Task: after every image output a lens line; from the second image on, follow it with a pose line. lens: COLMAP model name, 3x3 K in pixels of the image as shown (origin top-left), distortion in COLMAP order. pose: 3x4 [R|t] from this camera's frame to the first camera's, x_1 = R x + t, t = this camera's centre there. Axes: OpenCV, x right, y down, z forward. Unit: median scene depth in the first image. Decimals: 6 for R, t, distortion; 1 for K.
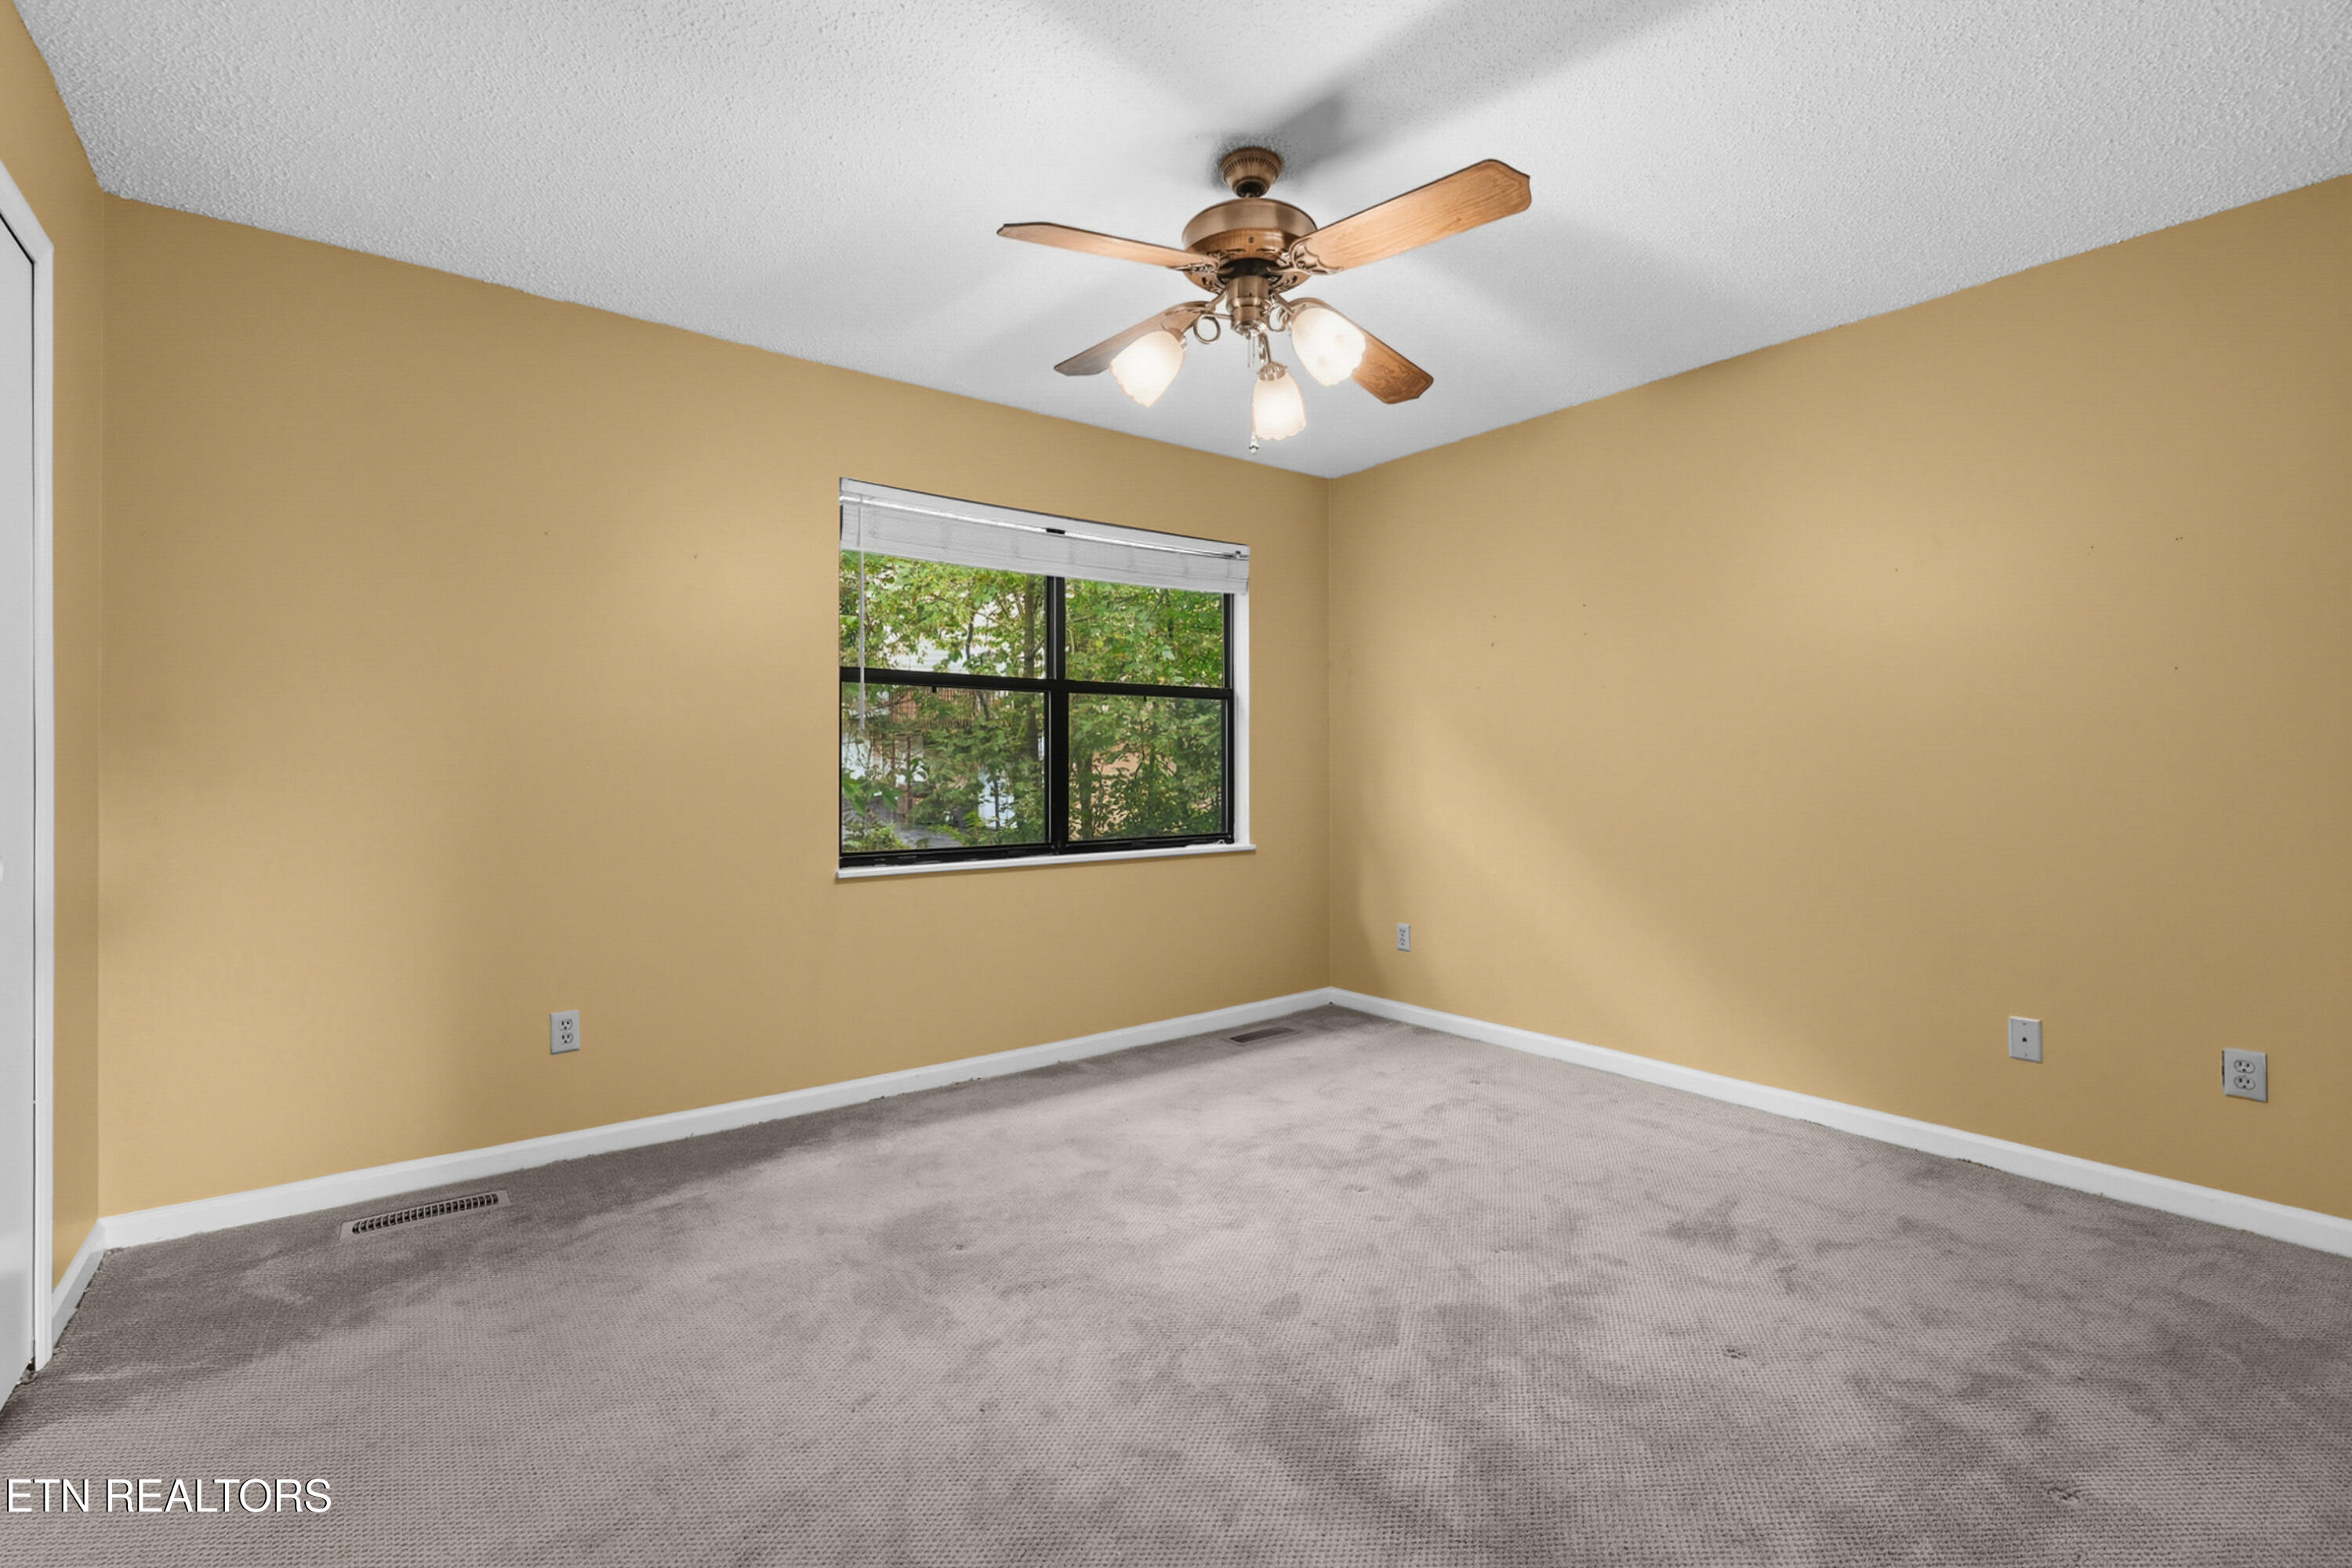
lens RADIAL K [[1027.3, 0, 1169.9], [0, 1027.3, 770.3], [0, 0, 1]] dist [0.000196, -0.000332]
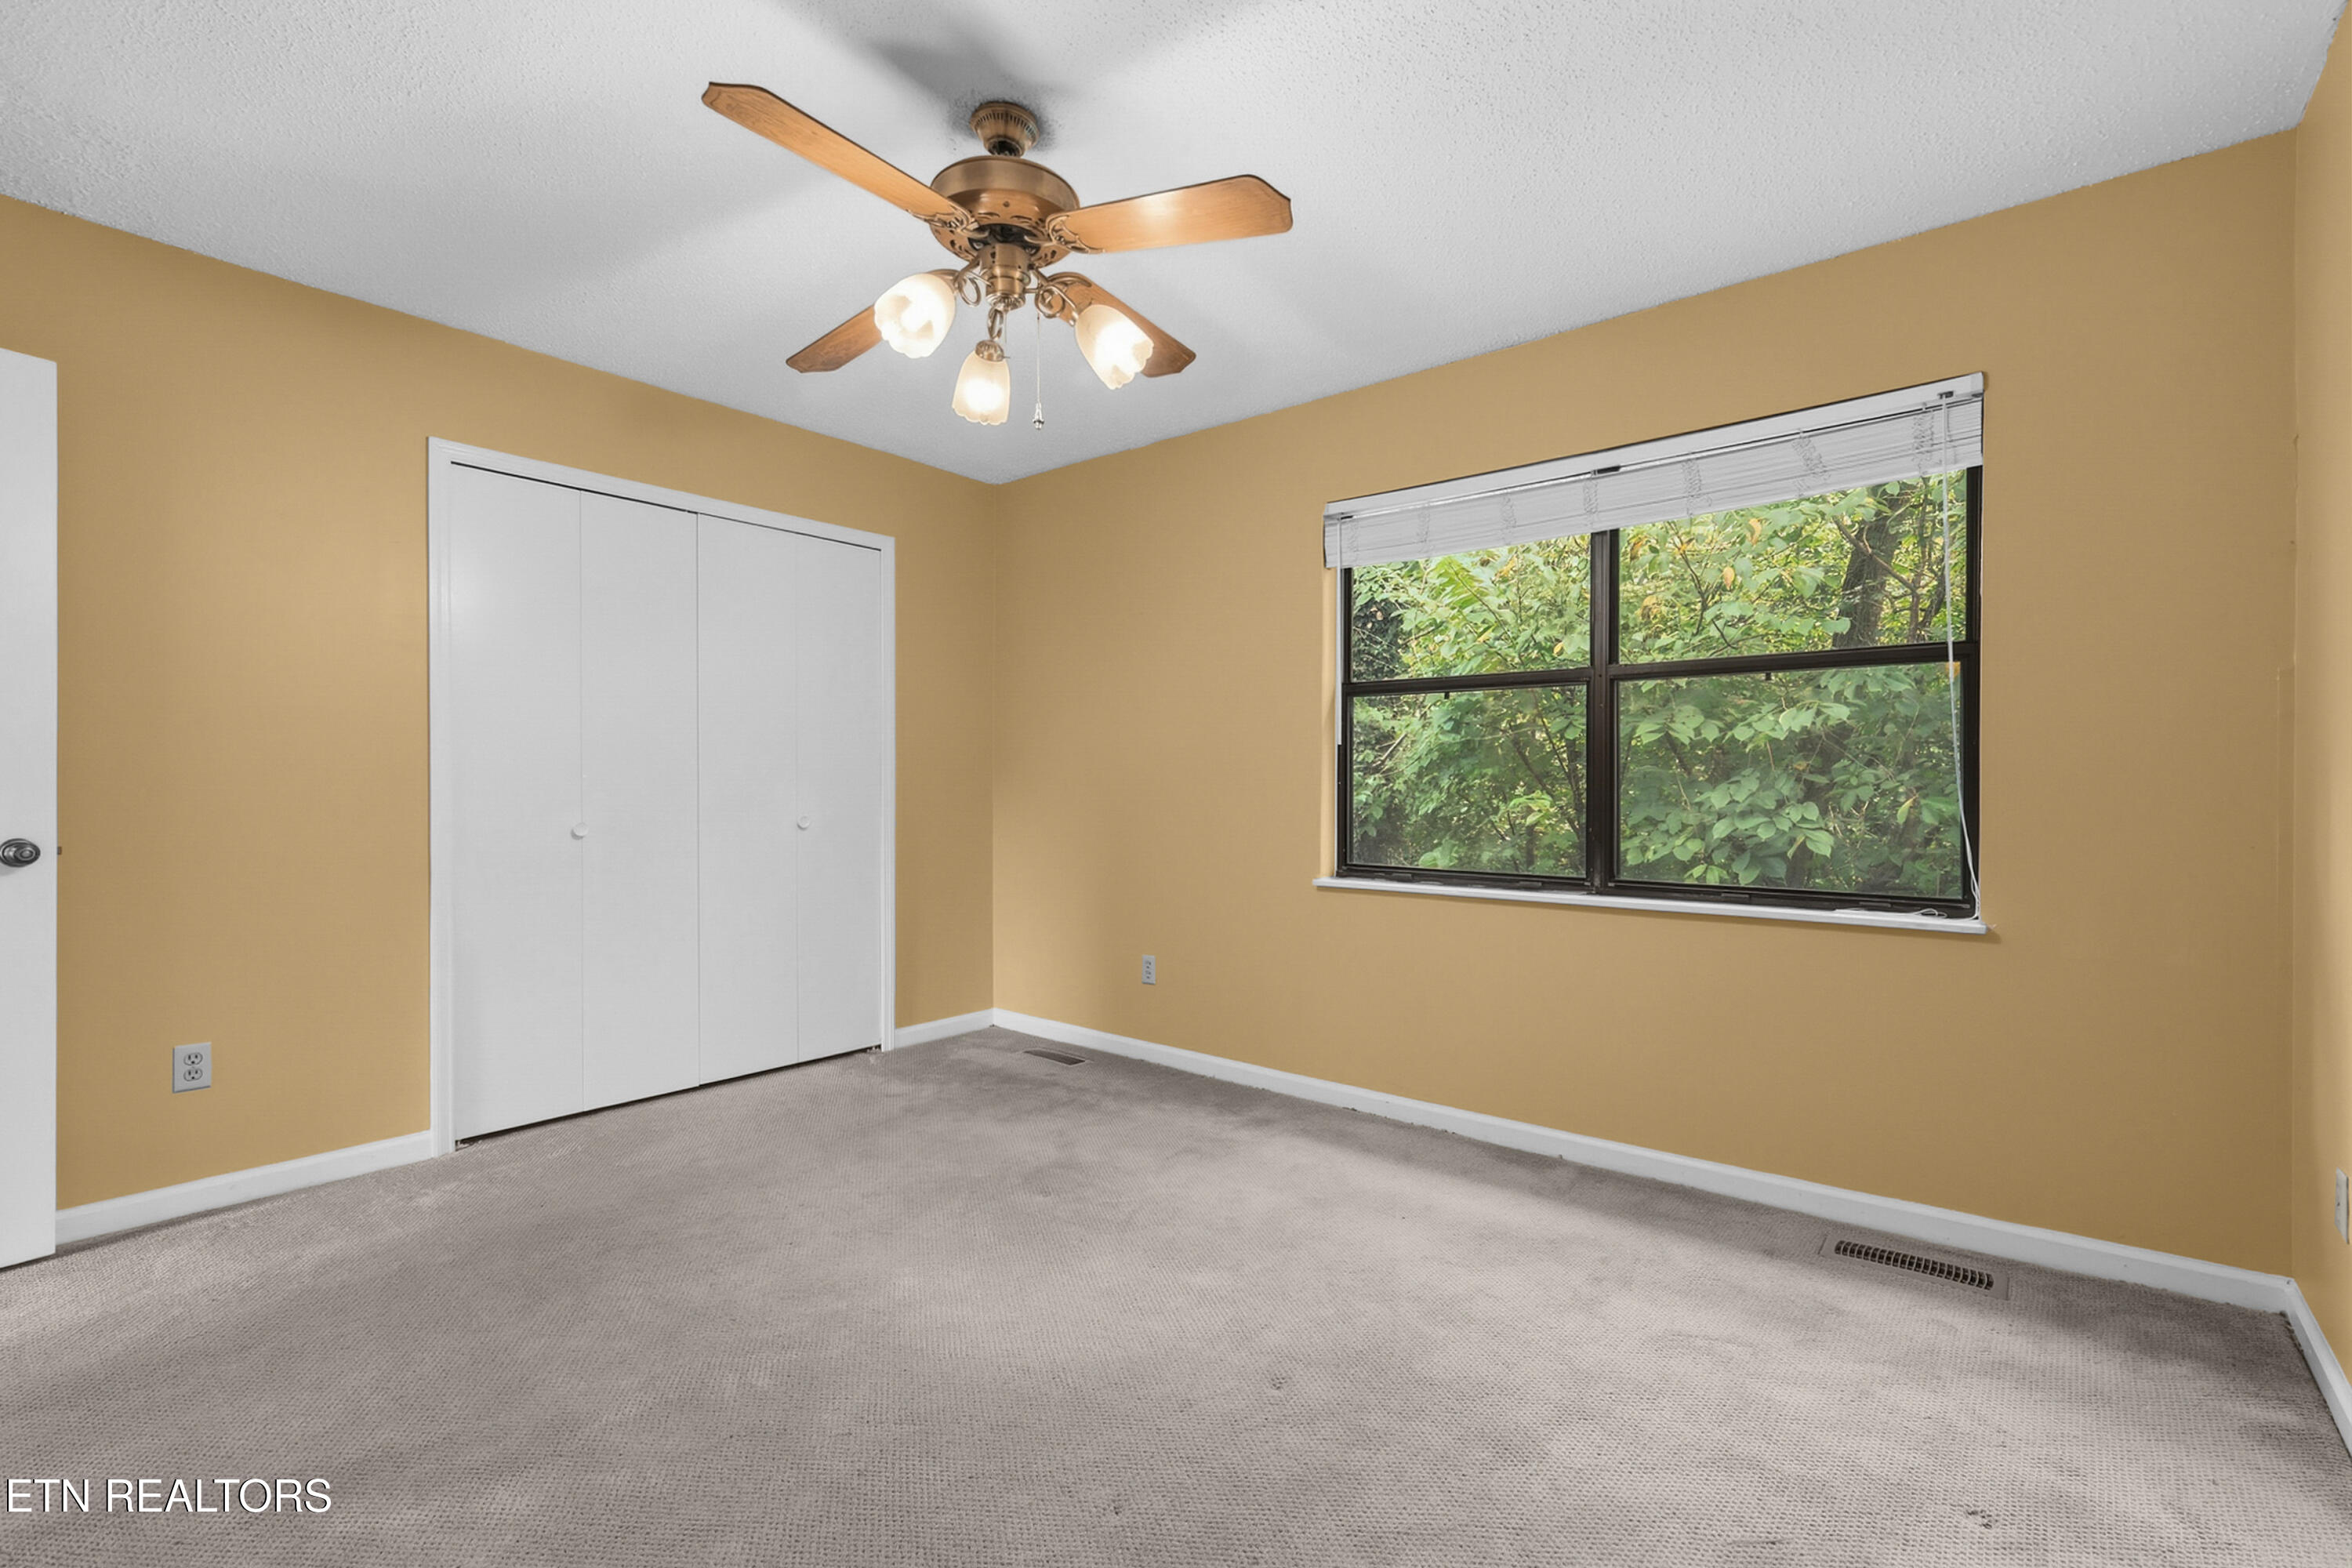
lens RADIAL K [[1010.2, 0, 1176.0], [0, 1010.2, 784.0], [0, 0, 1]] dist [-0.001696, -0.000185]
pose [[0.250361, 0.002704, -0.968149, 0.690424], [-0.007176, 0.999974, 0.000938, 0.002577], [0.968126, 0.006713, 0.250374, 0.640860]]
